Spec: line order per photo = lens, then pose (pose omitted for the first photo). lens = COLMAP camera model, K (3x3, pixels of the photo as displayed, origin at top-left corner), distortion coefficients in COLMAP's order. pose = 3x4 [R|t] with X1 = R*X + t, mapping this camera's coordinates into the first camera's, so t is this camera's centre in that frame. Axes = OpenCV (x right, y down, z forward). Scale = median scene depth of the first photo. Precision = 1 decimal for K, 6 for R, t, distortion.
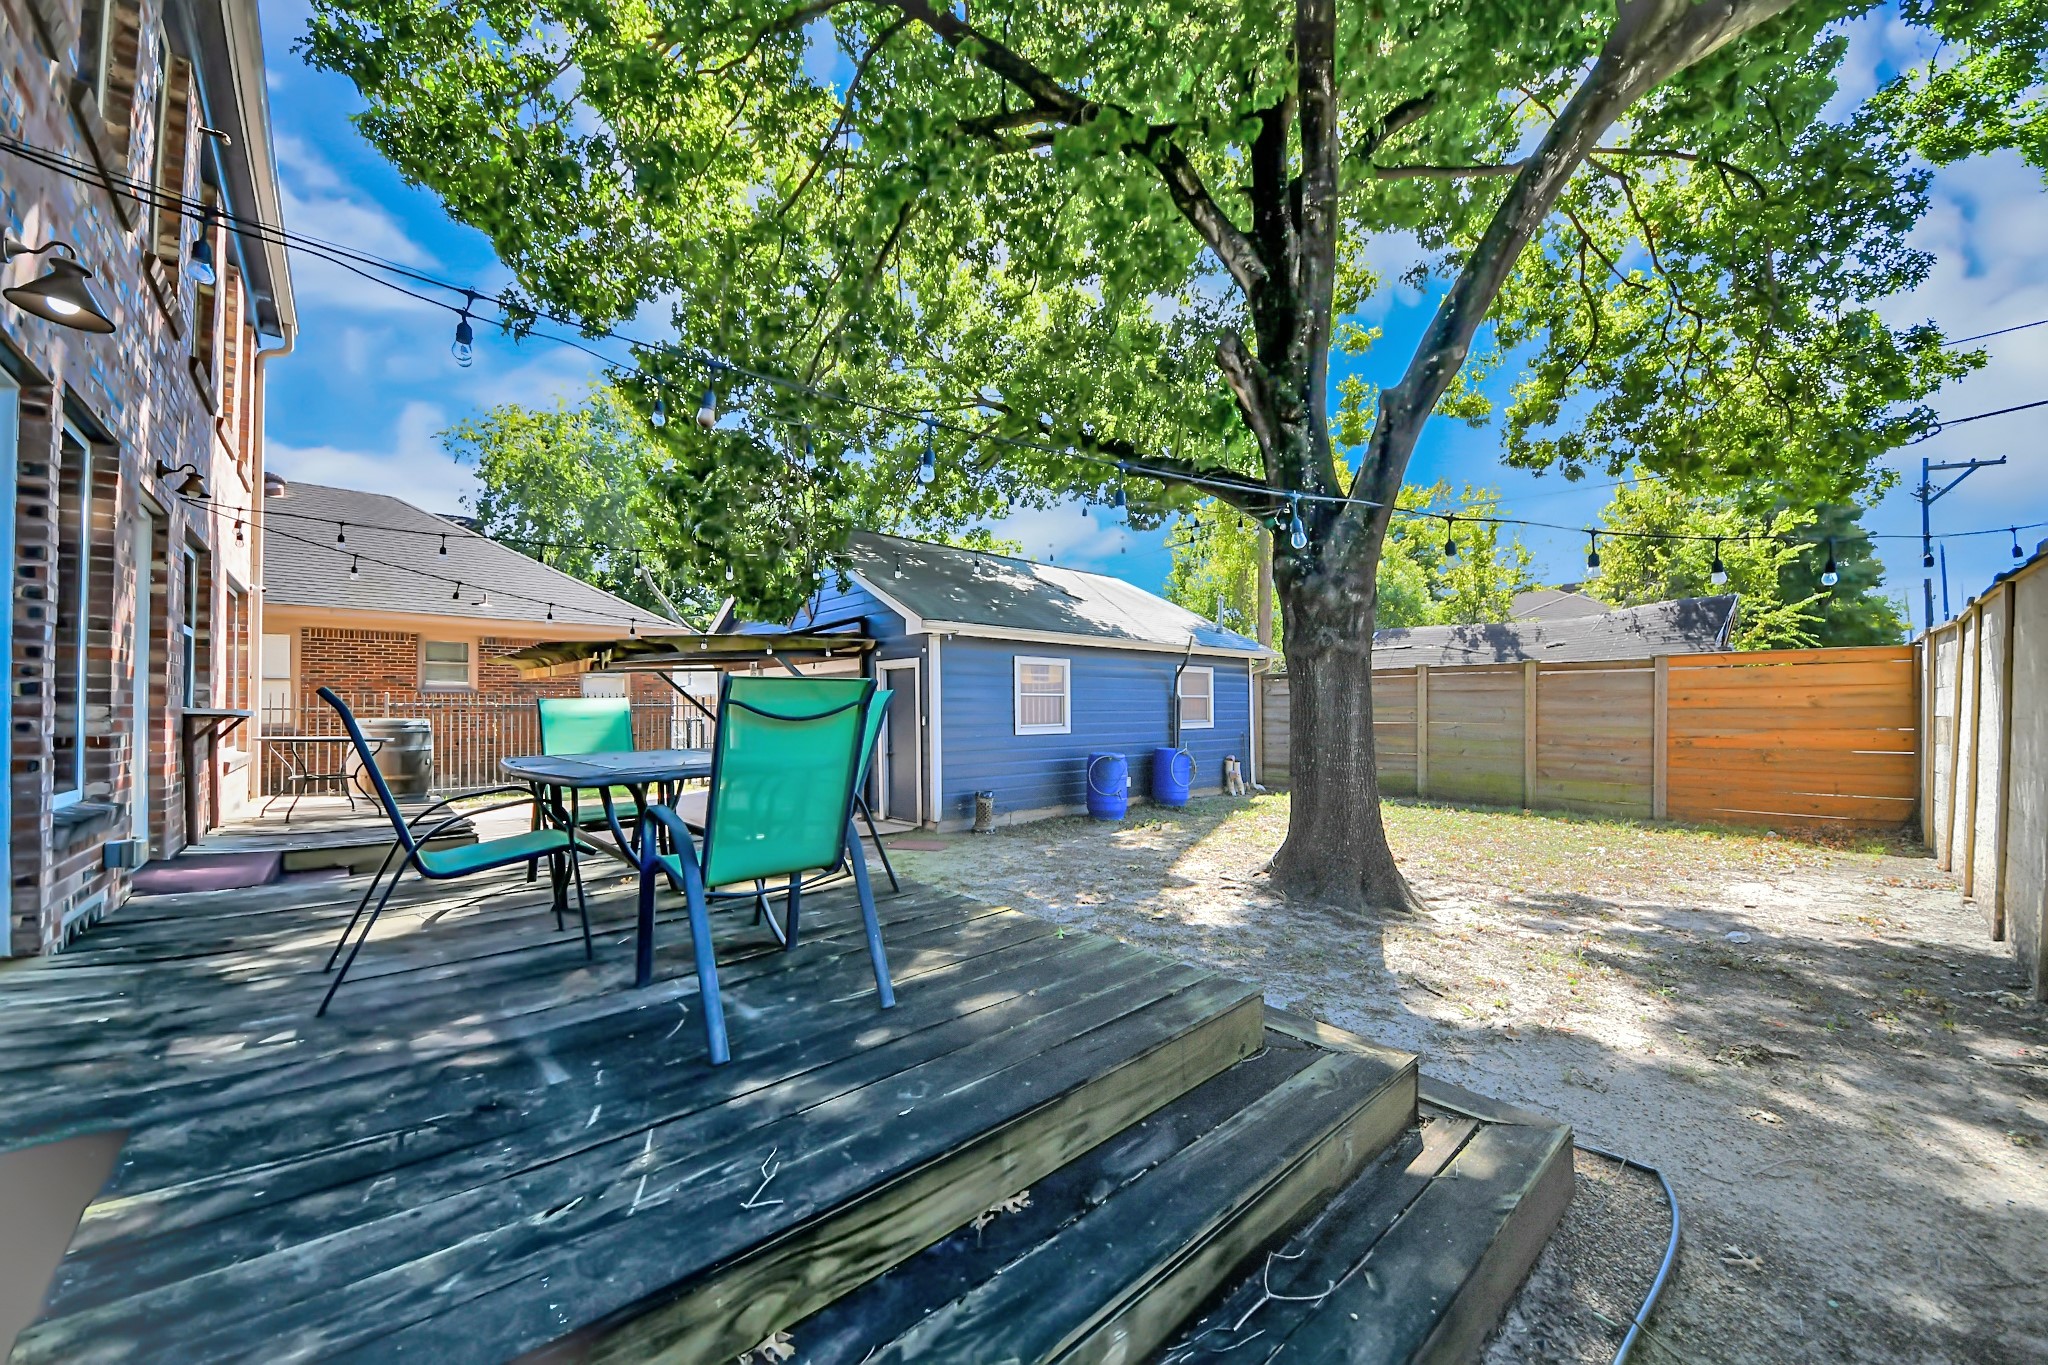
lens RADIAL K [[730.7, 0, 1019.1], [0, 730.7, 696.7], [0, 0, 1]] dist [0.032321, -0.020730]
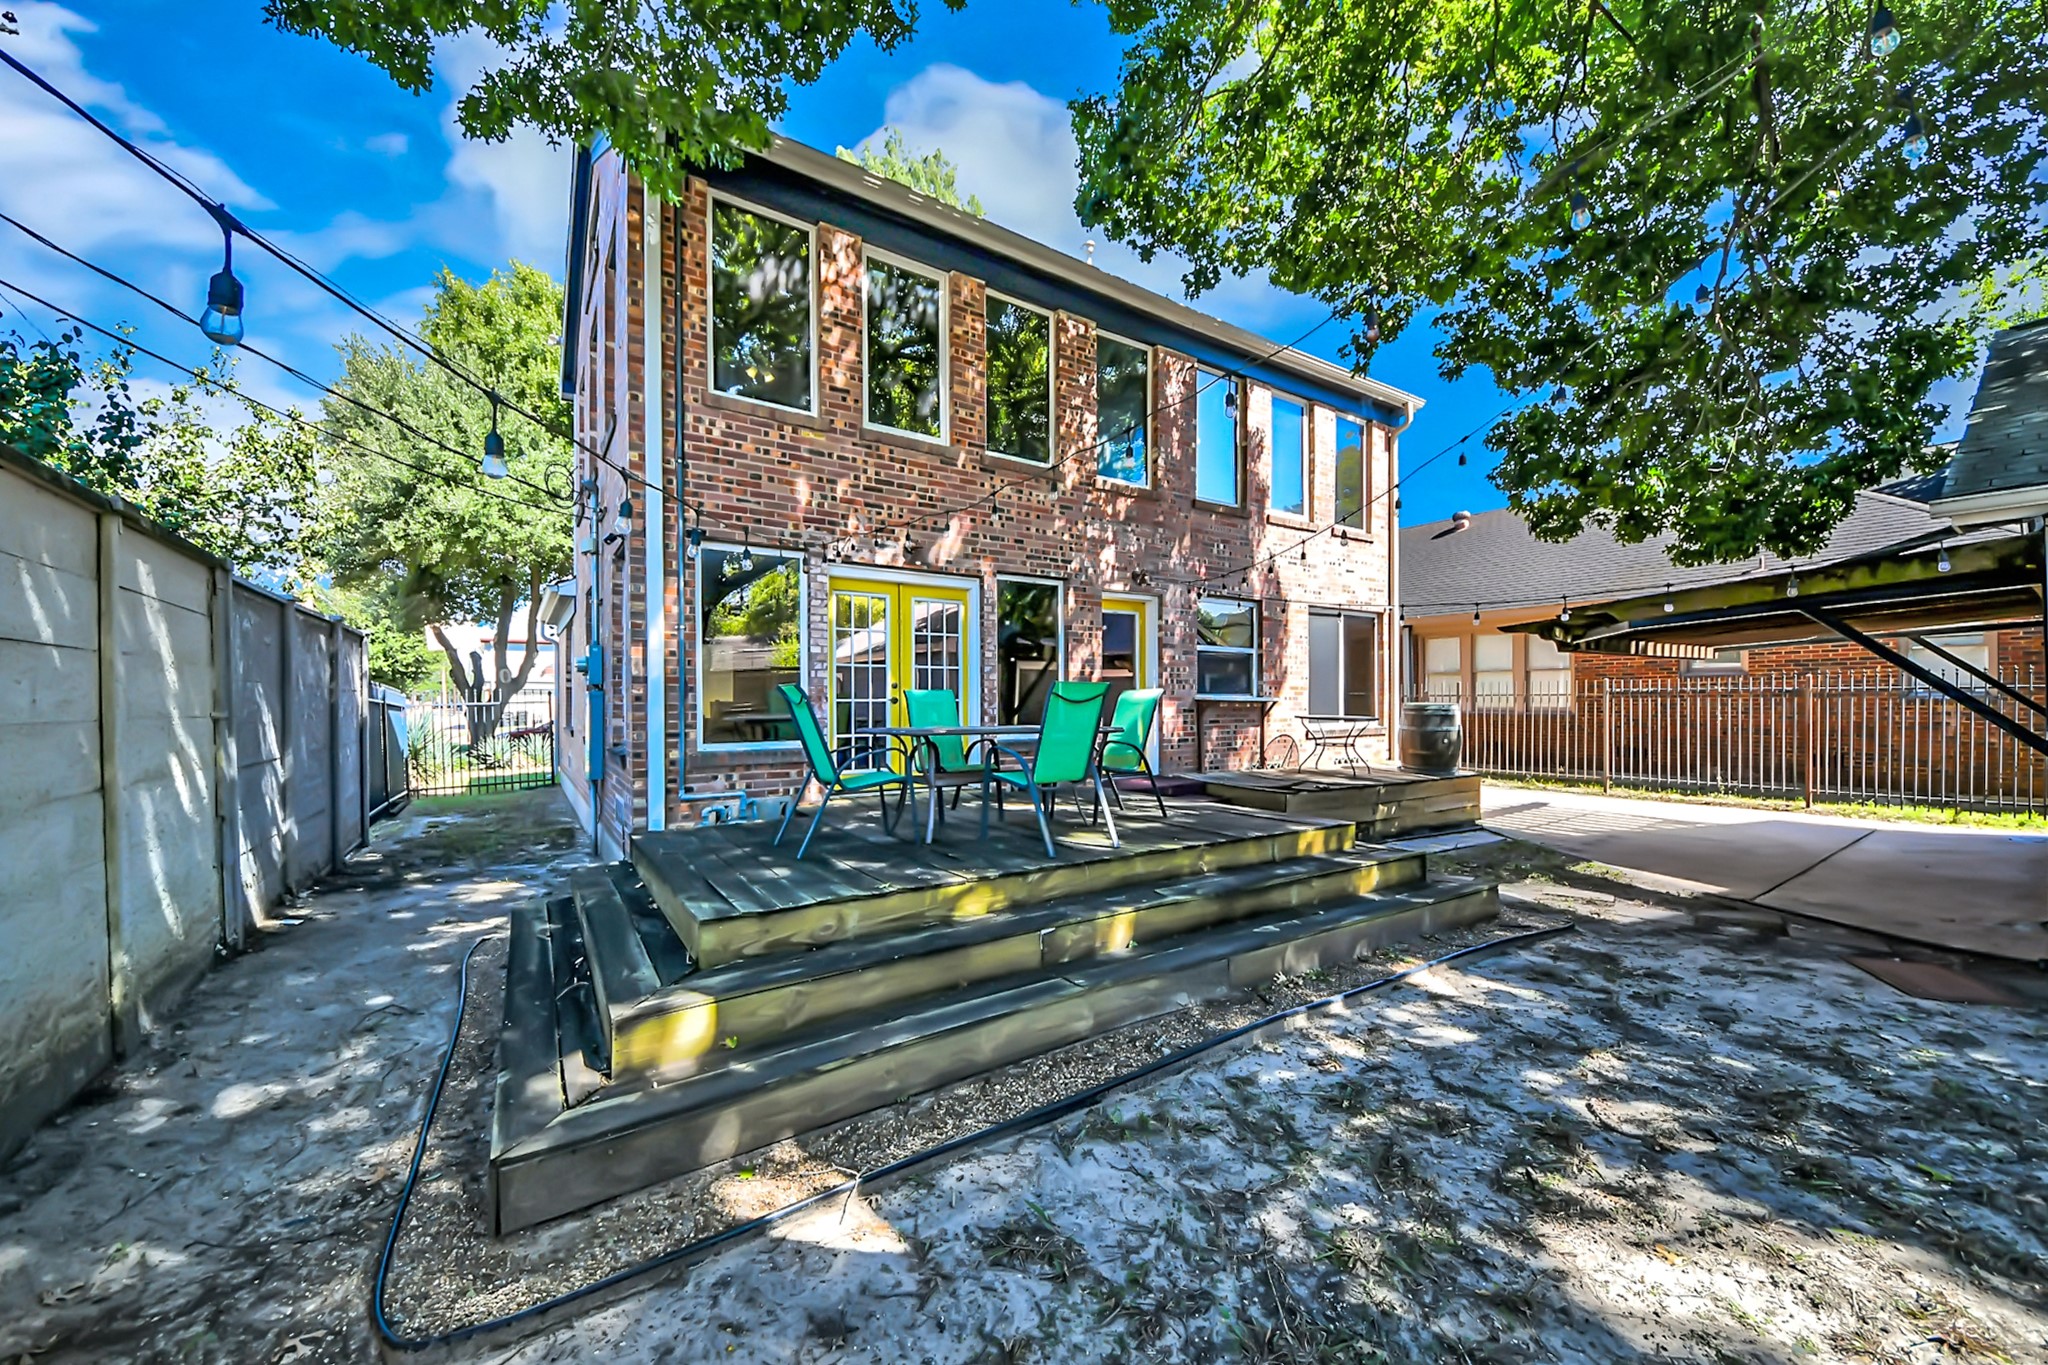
lens RADIAL K [[730.7, 0, 1019.1], [0, 730.7, 696.7], [0, 0, 1]] dist [0.032321, -0.020730]
pose [[-0.133476, 0.003338, -0.991046, 0.716737], [0.018277, 0.999833, 0.000906, 0.009282], [0.990883, -0.017993, -0.133515, 0.816487]]
